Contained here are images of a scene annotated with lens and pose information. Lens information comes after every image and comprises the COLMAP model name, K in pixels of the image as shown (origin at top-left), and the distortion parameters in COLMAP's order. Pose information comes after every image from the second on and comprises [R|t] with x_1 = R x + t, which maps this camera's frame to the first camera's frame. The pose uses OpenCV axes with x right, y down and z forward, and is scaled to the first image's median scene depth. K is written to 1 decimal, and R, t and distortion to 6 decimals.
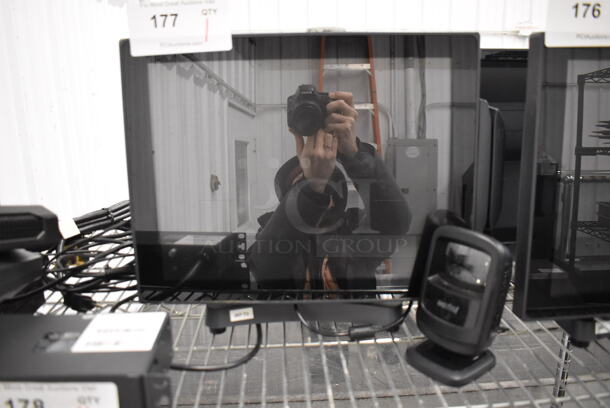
lens RADIAL K [[463.2, 0, 305.0], [0, 463.2, 196.8], [0, 0, 1]] dist [-0.112476, 0.008280]
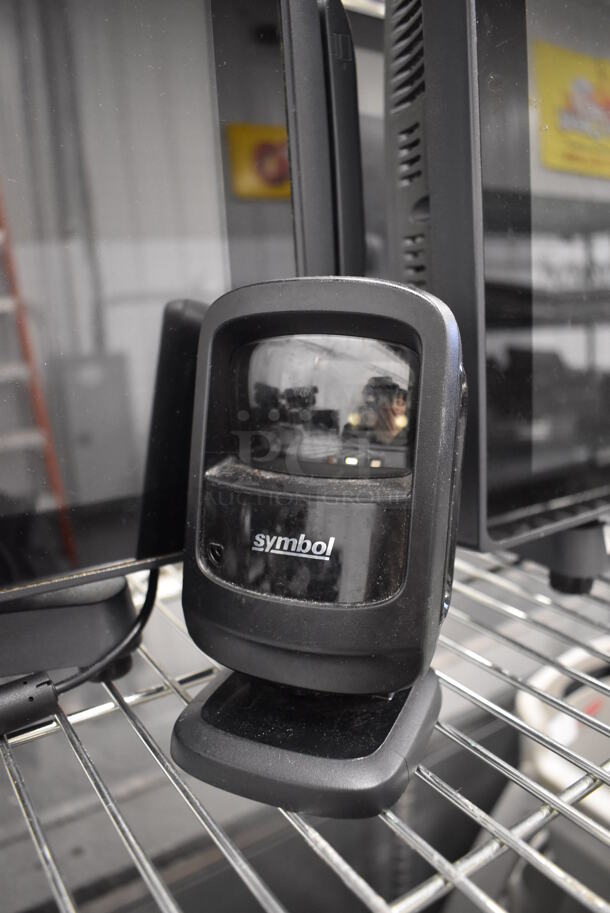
lens RADIAL K [[693.2, 0, 328.5], [0, 693.2, 457.0], [0, 0, 1]] dist [-0.112476, 0.008280]
pose [[0.842102, -0.130513, 0.523289, 0.097851], [0.126909, 0.990985, 0.042932, 0.152710], [-0.524174, 0.030257, 0.851073, 0.553587]]
